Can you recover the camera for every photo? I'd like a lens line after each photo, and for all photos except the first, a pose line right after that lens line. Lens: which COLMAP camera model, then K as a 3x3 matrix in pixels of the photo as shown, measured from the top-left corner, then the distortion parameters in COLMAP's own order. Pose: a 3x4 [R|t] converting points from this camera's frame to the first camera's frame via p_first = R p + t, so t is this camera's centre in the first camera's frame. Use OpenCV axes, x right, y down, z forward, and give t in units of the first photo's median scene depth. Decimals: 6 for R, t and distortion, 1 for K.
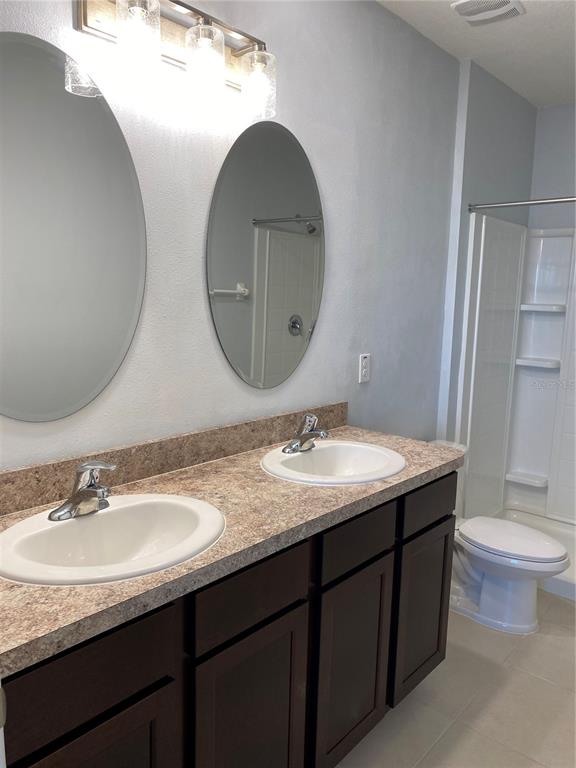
lens RADIAL K [[584.8, 0, 288.0], [0, 584.8, 384.0], [0, 0, 1]] dist [0.056594, -0.065217]
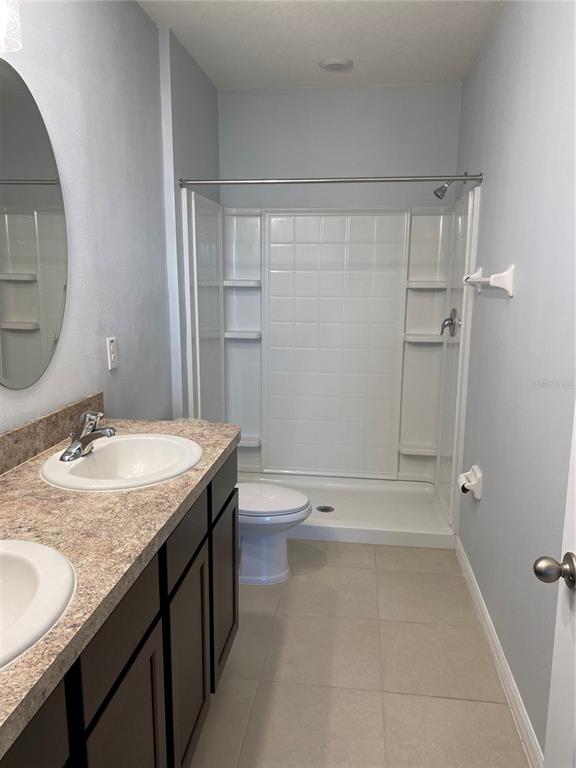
lens RADIAL K [[584.8, 0, 288.0], [0, 584.8, 384.0], [0, 0, 1]] dist [0.056594, -0.065217]
pose [[0.828003, -0.119665, 0.547805, -0.173280], [0.097694, 0.992807, 0.069209, -0.018699], [-0.552147, -0.003788, 0.833738, 0.099122]]
